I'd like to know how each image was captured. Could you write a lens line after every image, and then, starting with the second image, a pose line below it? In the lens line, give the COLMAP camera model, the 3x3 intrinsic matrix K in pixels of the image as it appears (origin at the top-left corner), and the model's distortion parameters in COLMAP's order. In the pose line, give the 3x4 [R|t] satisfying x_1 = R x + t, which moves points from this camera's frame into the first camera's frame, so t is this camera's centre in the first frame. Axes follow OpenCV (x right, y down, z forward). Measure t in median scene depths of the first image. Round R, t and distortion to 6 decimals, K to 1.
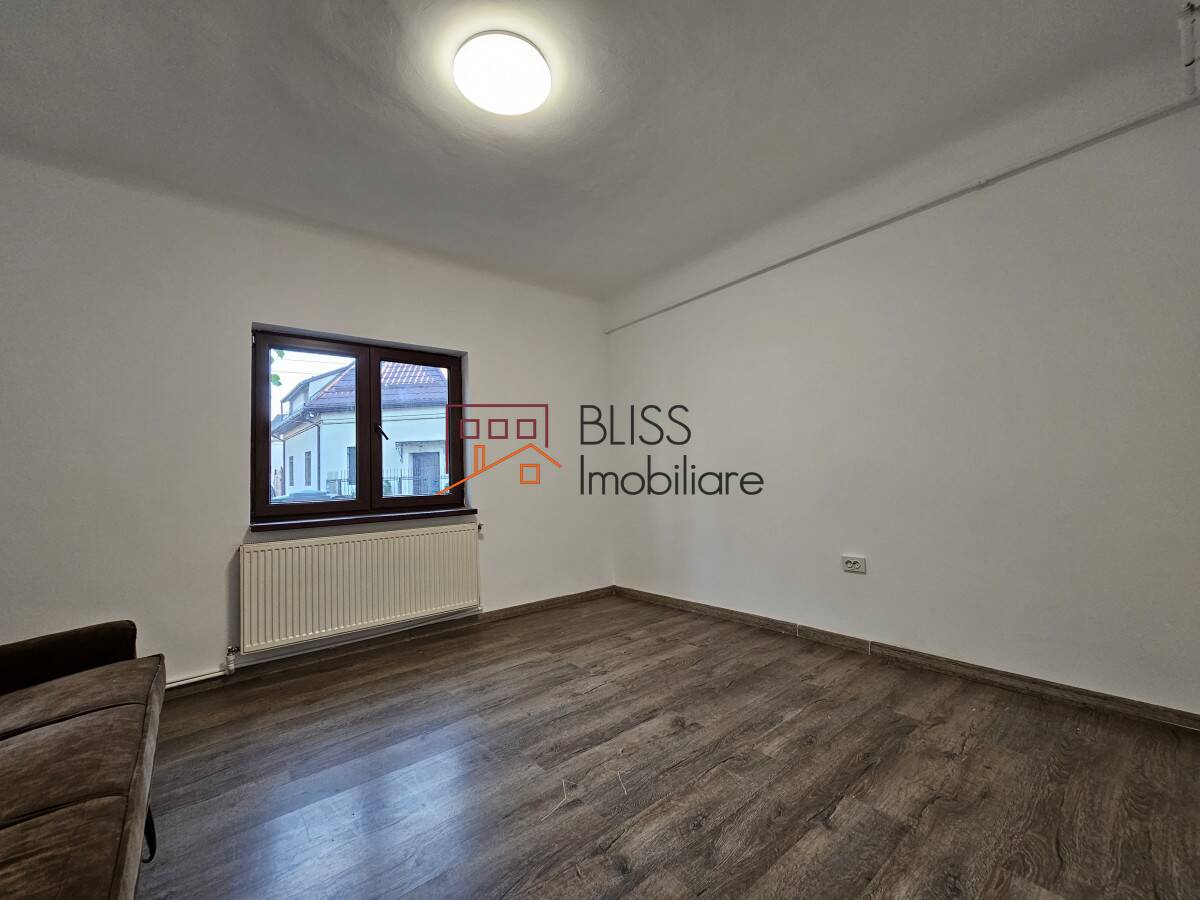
lens RADIAL K [[490.4, 0, 602.3], [0, 490.4, 456.0], [0, 0, 1]] dist [-0.002844, 0.001391]
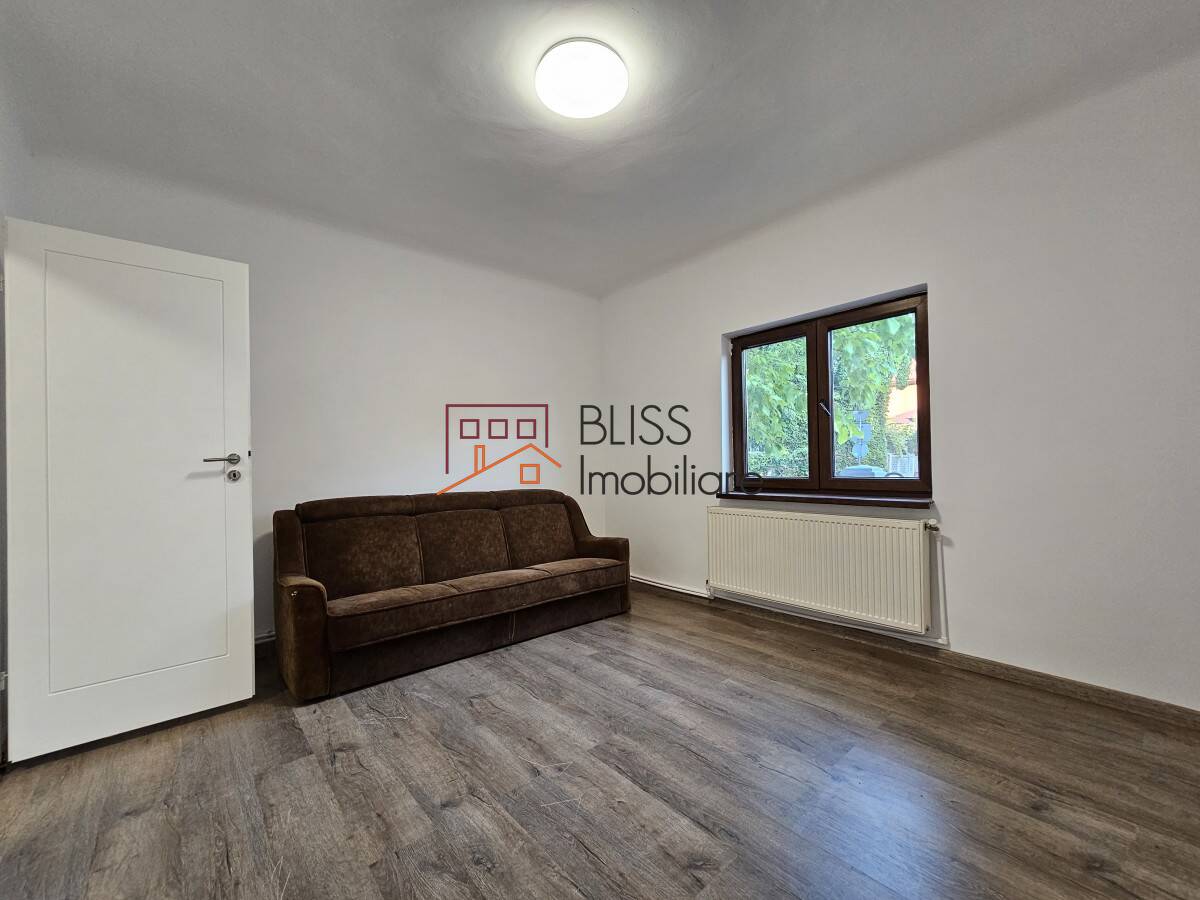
lens RADIAL K [[490.4, 0, 603.4], [0, 490.4, 452.7], [0, 0, 1]] dist [-0.002844, 0.001391]
pose [[0.028412, 0.014357, -0.999493, 0.718301], [0.055333, 0.998341, 0.015914, -0.003935], [0.998064, -0.055757, 0.027571, 0.816028]]
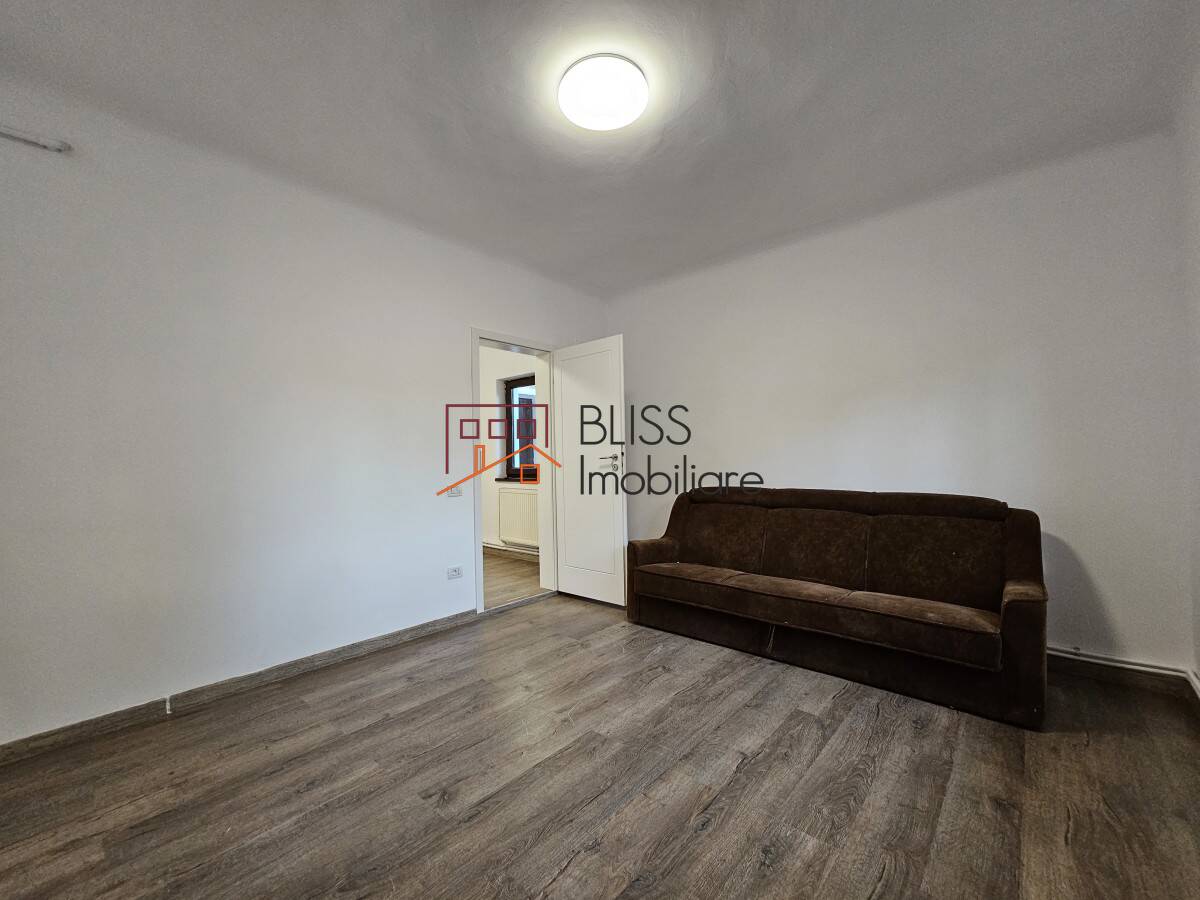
lens RADIAL K [[490.4, 0, 604.6], [0, 490.4, 451.7], [0, 0, 1]] dist [-0.002844, 0.001391]
pose [[-0.985572, 0.048039, -0.162298, 0.007022], [0.056342, 0.997307, -0.046943, 0.039606], [0.159606, -0.055410, -0.985625, 1.696301]]
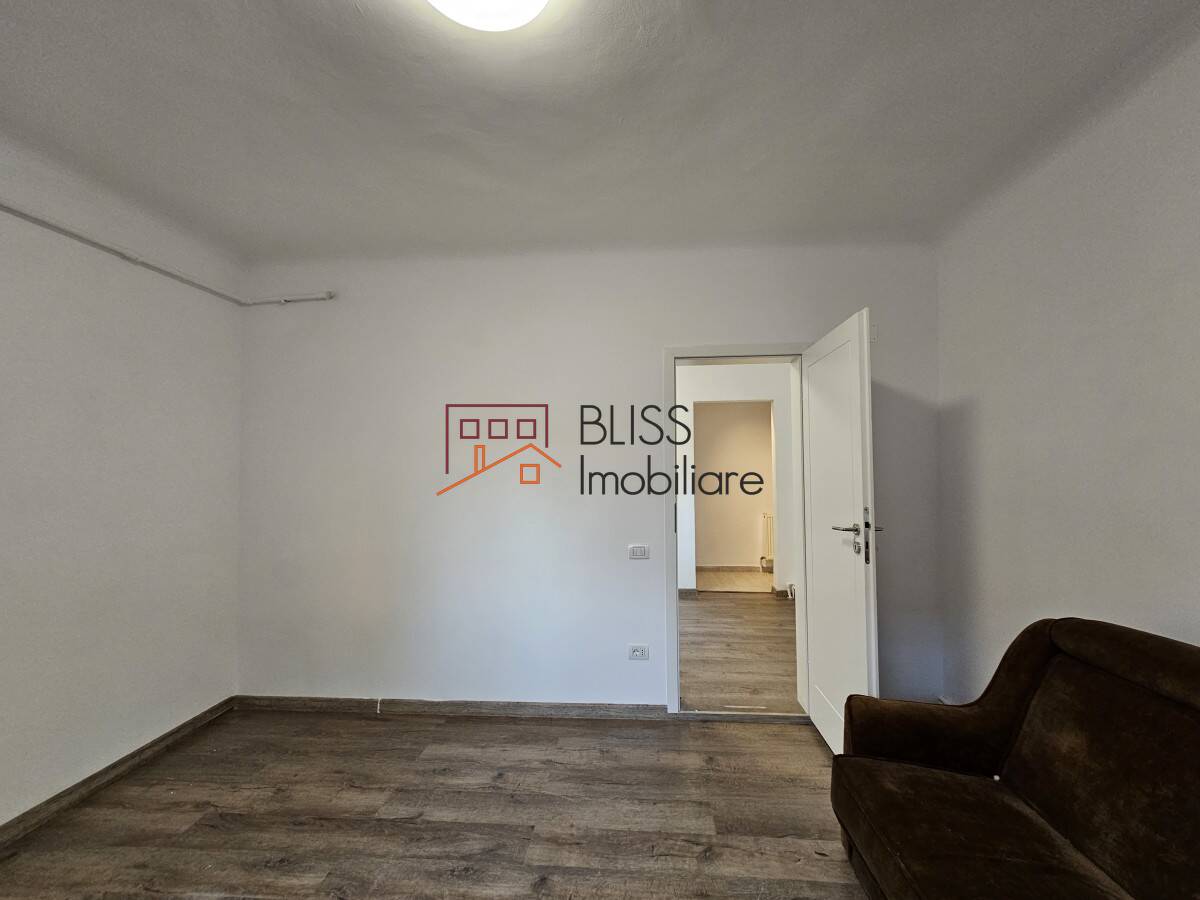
lens RADIAL K [[490.4, 0, 601.1], [0, 490.4, 452.7], [0, 0, 1]] dist [-0.002844, 0.001391]
pose [[-0.720756, 0.062753, 0.690342, -0.586789], [0.006309, 0.996447, -0.083991, -0.085609], [-0.693160, -0.056182, -0.718591, 1.089422]]
